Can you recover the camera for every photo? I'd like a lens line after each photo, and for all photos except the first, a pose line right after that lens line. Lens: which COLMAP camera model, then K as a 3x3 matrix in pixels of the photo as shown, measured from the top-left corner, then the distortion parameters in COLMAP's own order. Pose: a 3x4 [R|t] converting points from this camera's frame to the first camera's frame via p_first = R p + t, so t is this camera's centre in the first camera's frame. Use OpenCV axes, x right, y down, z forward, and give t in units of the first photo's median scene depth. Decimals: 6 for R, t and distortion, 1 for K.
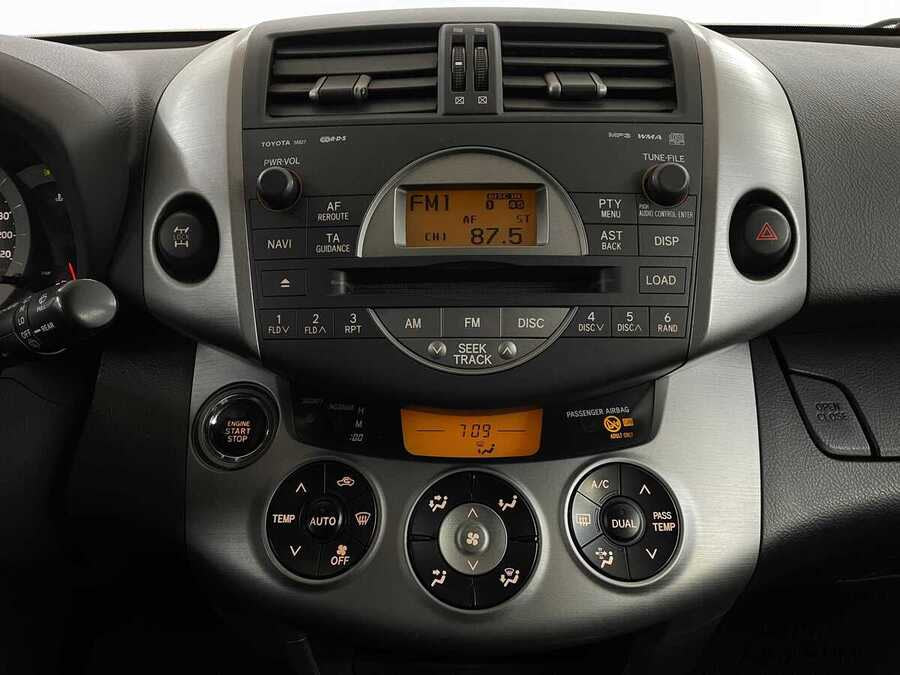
lens RADIAL K [[679.4, 0, 449.9], [0, 679.4, 348.1], [0, 0, 1]] dist [0.092711, -0.122768]
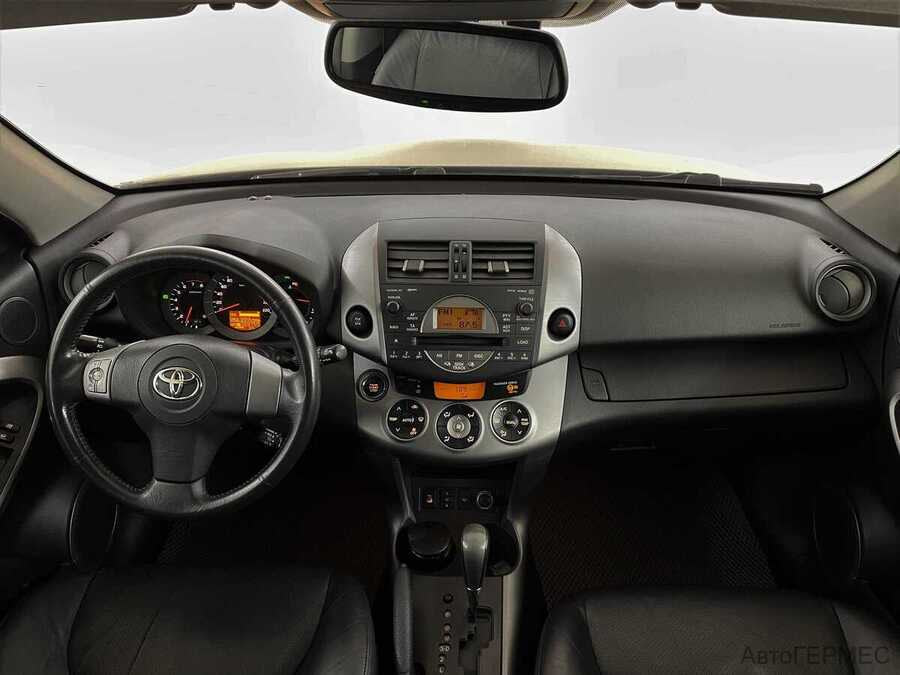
lens RADIAL K [[679.4, 0, 449.9], [0, 679.4, 348.1], [0, 0, 1]] dist [0.092711, -0.122768]
pose [[0.999839, 0.014189, -0.010941, 0.022879], [-0.012791, 0.992850, 0.118678, -0.397215], [0.012547, -0.118519, 0.992873, -1.836253]]
